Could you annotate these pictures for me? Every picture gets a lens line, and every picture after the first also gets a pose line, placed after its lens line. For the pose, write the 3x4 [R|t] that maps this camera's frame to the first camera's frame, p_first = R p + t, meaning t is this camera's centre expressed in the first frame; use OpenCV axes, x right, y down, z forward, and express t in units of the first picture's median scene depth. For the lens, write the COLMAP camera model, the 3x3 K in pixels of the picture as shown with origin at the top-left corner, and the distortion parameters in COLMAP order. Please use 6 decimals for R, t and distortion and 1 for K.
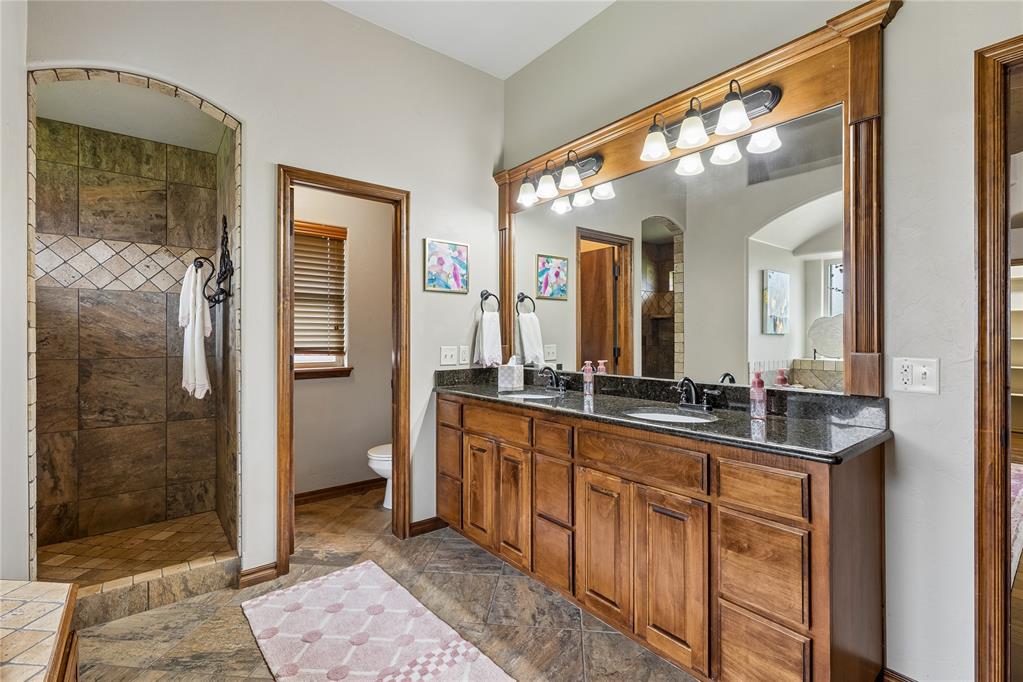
lens RADIAL K [[466.8, 0, 515.2], [0, 466.8, 339.9], [0, 0, 1]] dist [-0.002240, 0.000042]
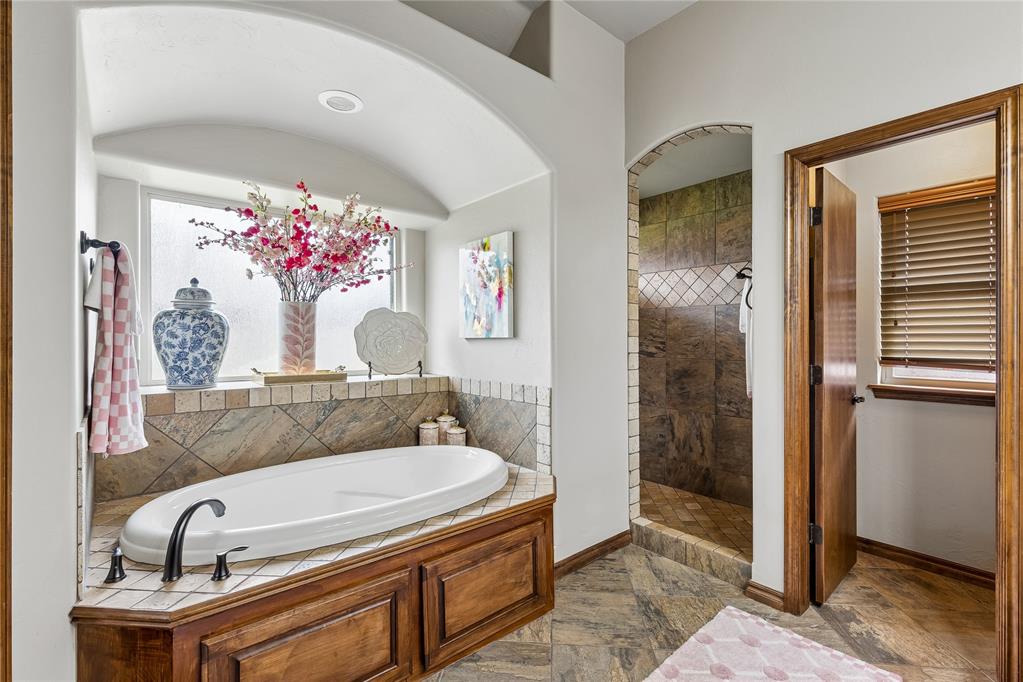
lens RADIAL K [[466.8, 0, 515.2], [0, 466.8, 339.9], [0, 0, 1]] dist [-0.002240, 0.000042]
pose [[0.012440, 0.000379, -0.999923, 0.376019], [-0.013568, 0.999908, 0.000210, -0.006449], [0.999831, 0.013564, 0.012444, 0.459042]]
